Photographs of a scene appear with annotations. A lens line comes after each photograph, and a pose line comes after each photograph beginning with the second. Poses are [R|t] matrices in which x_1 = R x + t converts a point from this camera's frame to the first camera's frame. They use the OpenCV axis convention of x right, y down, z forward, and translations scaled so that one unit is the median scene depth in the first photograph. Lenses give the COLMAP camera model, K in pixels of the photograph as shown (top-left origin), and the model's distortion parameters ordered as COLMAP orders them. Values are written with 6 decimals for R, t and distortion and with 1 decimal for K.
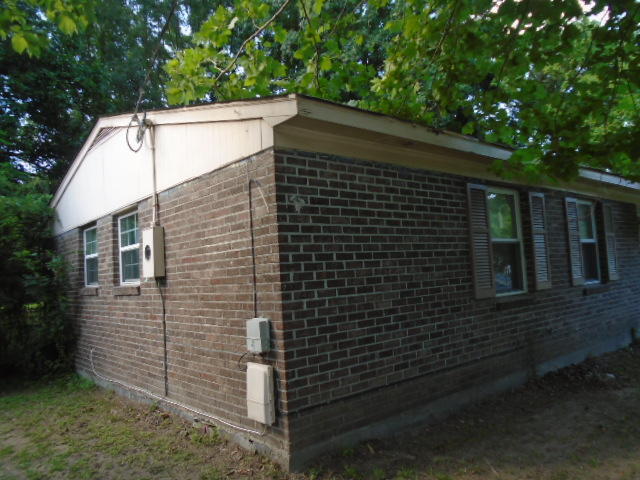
lens RADIAL K [[487.1, 0, 317.9], [0, 487.1, 236.9], [0, 0, 1]] dist [-0.038341, 0.012920]
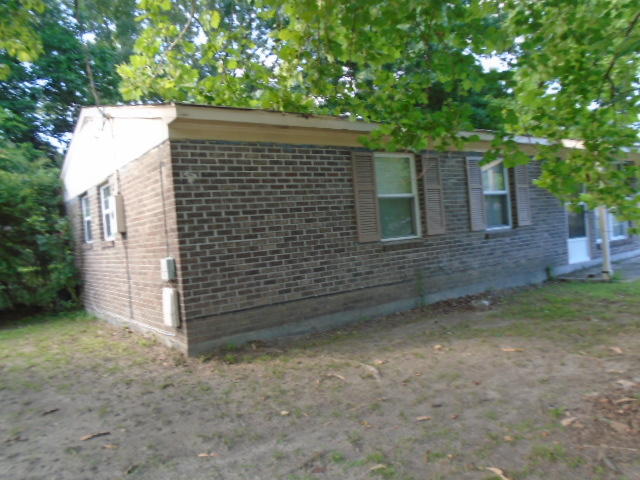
lens RADIAL K [[487.1, 0, 322.4], [0, 487.1, 241.4], [0, 0, 1]] dist [-0.038341, 0.012920]
pose [[0.996864, -0.026590, -0.074527, 0.346219], [0.033961, 0.994464, 0.099442, -0.008028], [0.071470, -0.101661, 0.992248, -0.314965]]
